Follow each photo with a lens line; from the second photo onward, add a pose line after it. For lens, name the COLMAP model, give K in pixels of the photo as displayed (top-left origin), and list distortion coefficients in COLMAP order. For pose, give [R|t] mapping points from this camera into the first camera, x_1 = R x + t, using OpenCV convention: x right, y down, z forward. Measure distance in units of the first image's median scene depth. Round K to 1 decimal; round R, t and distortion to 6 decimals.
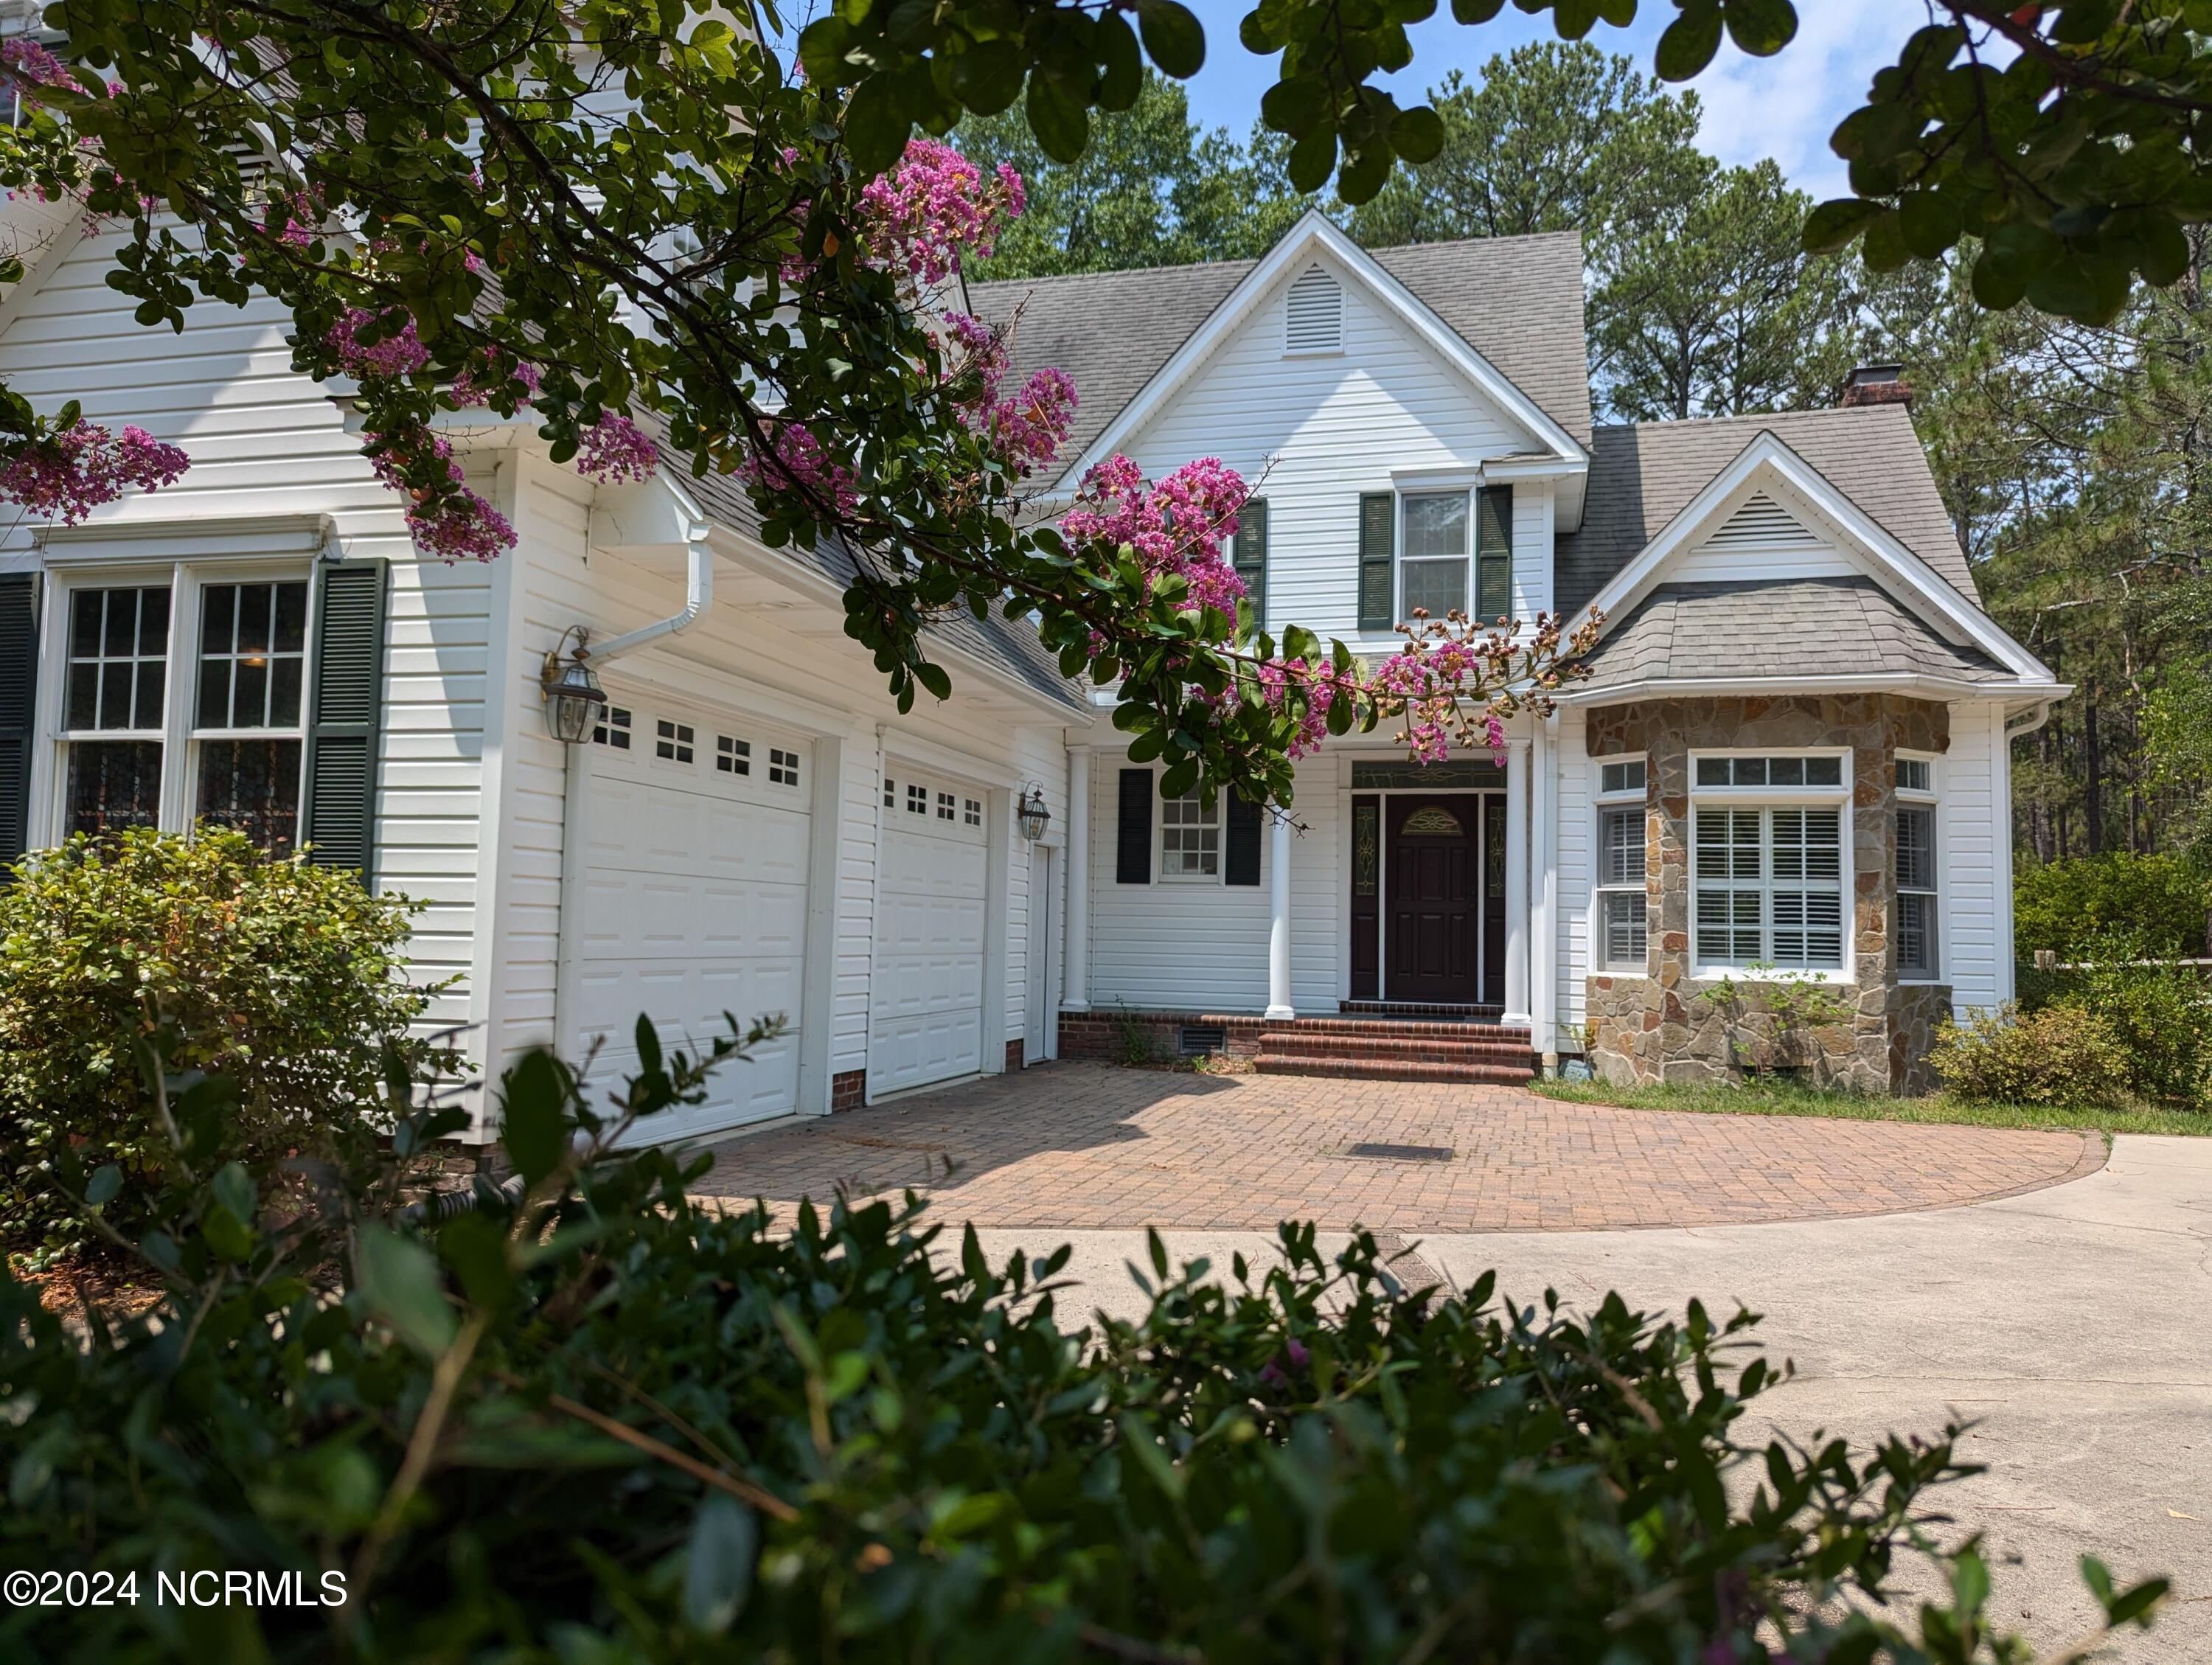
lens RADIAL K [[1549.1, 0, 1108.4], [0, 1549.1, 833.9], [0, 0, 1]] dist [0.046501, -0.048770]
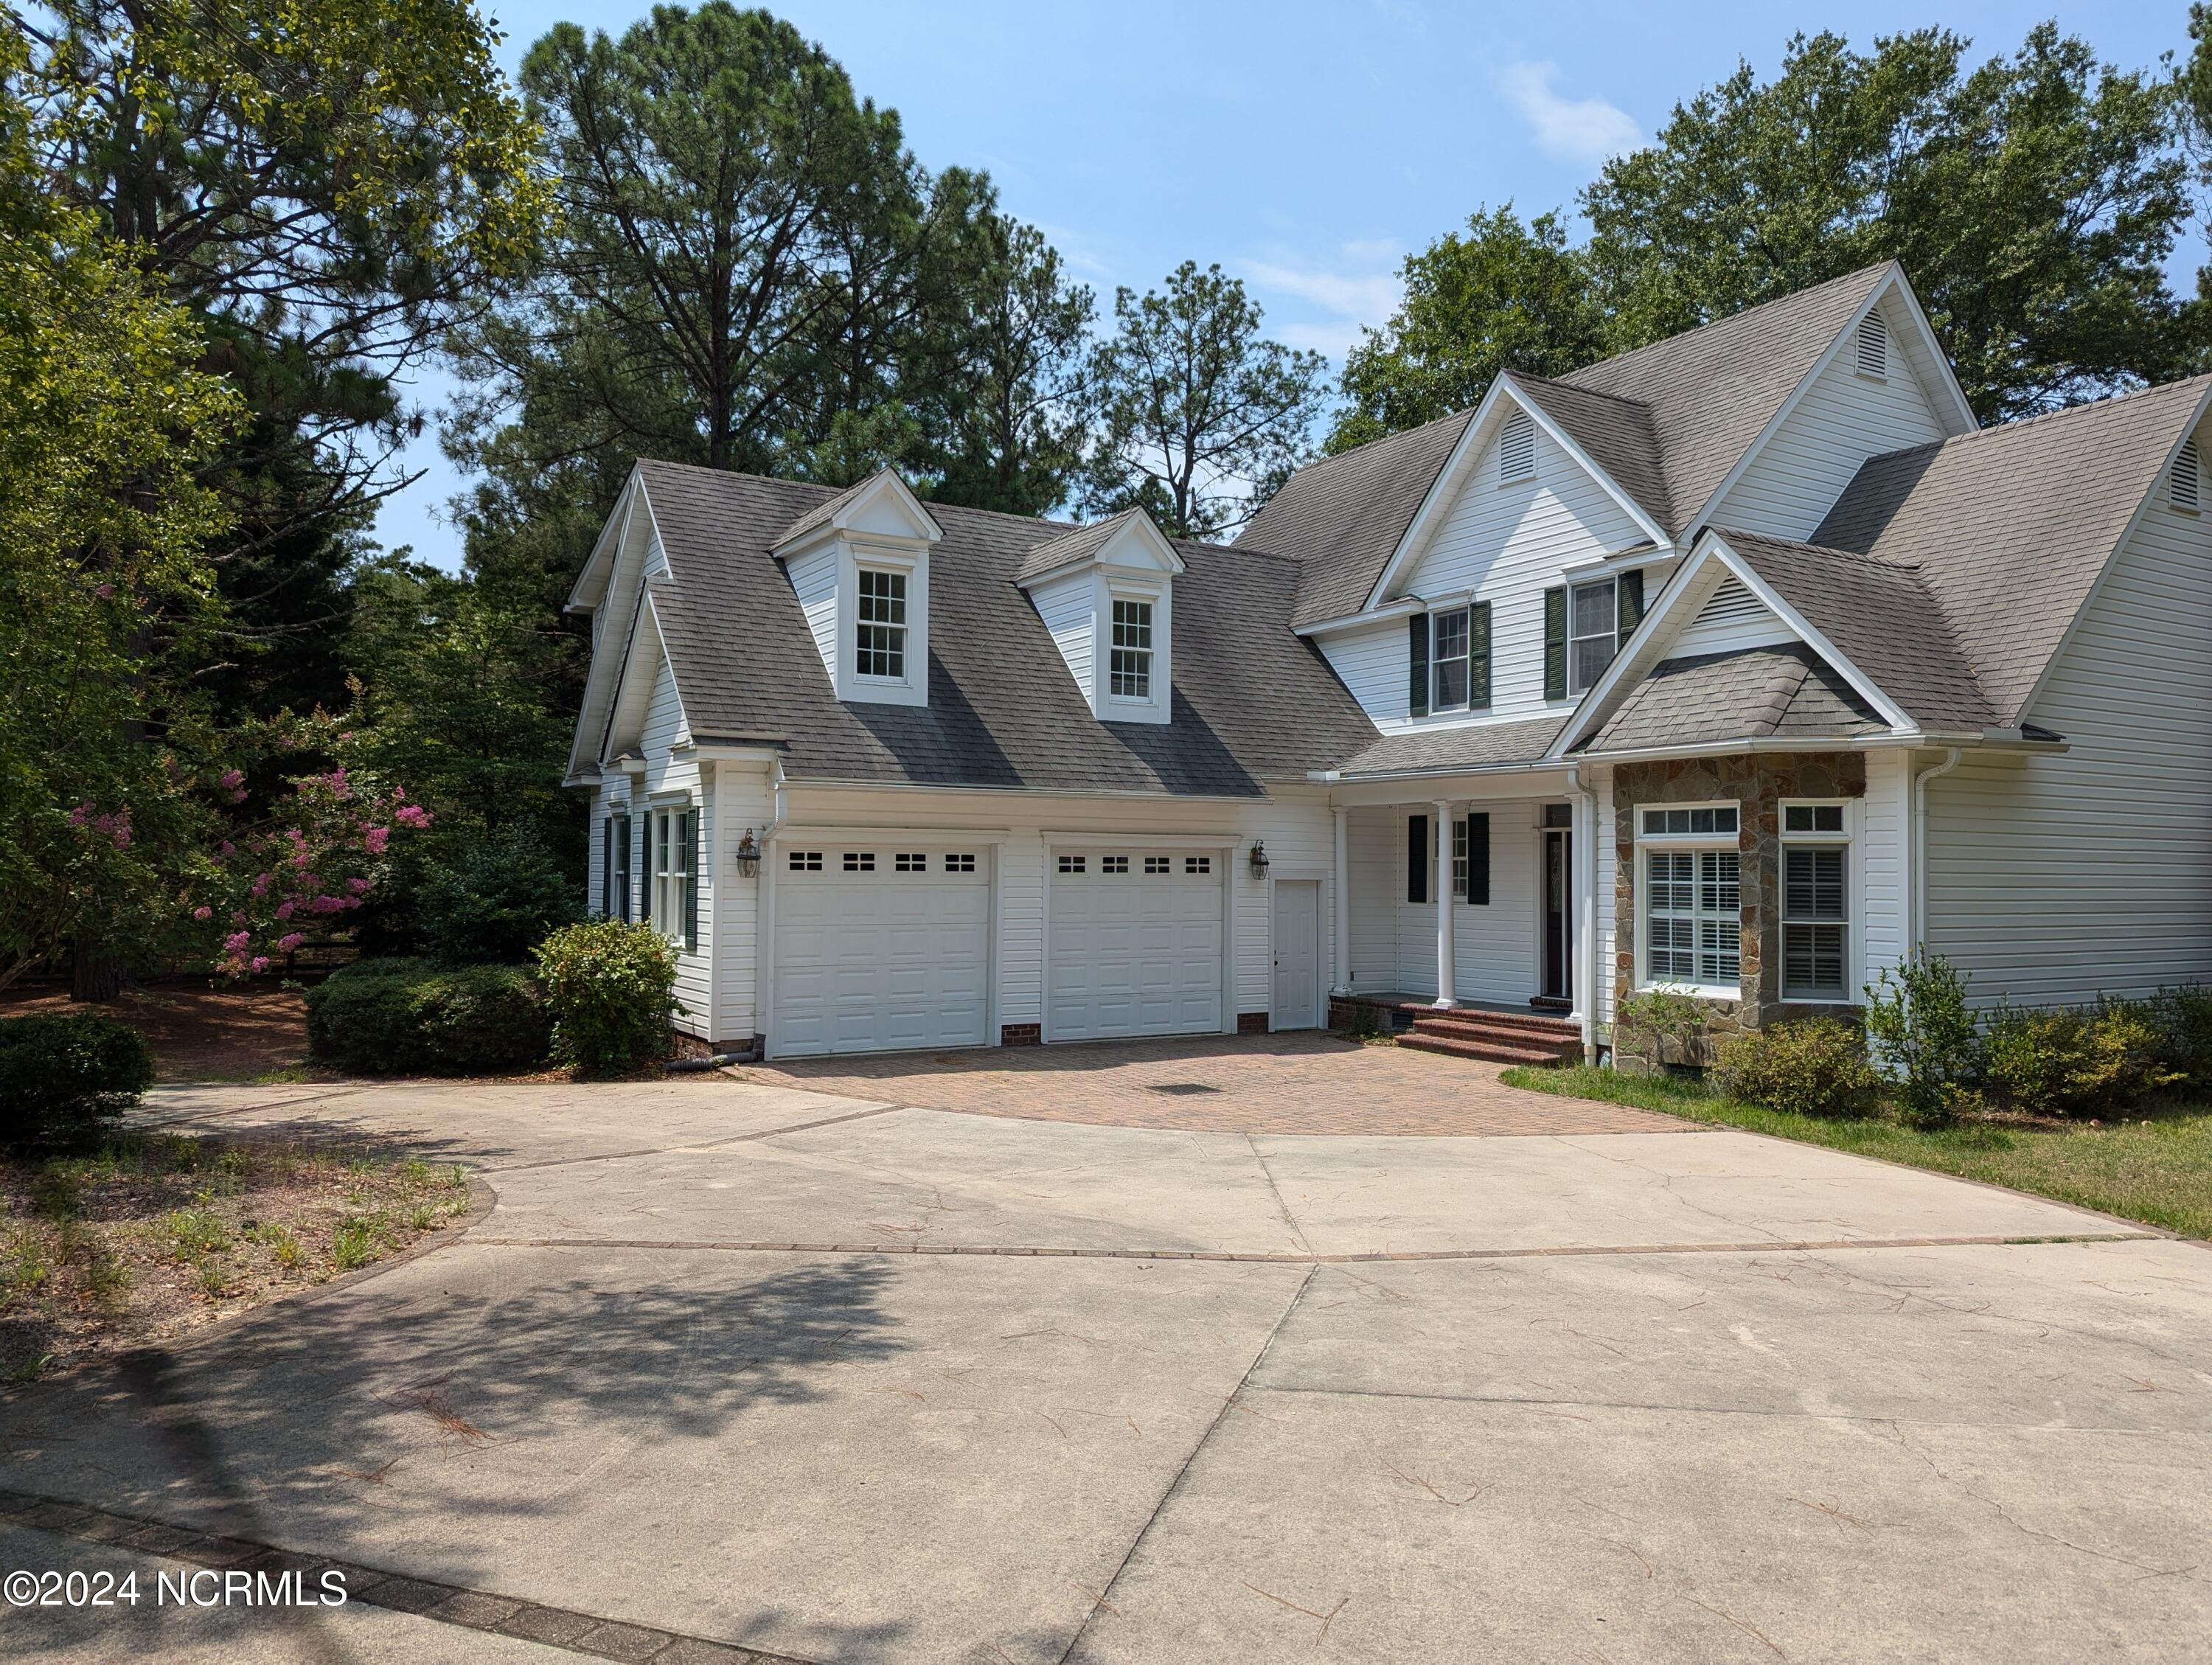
lens RADIAL K [[1549.1, 0, 1102.4], [0, 1549.1, 834.4], [0, 0, 1]] dist [0.046501, -0.048770]
pose [[0.715110, -0.032105, -0.698275, 0.924352], [0.052409, 0.998596, 0.007760, -0.062003], [0.697045, -0.042145, 0.715788, -0.174725]]
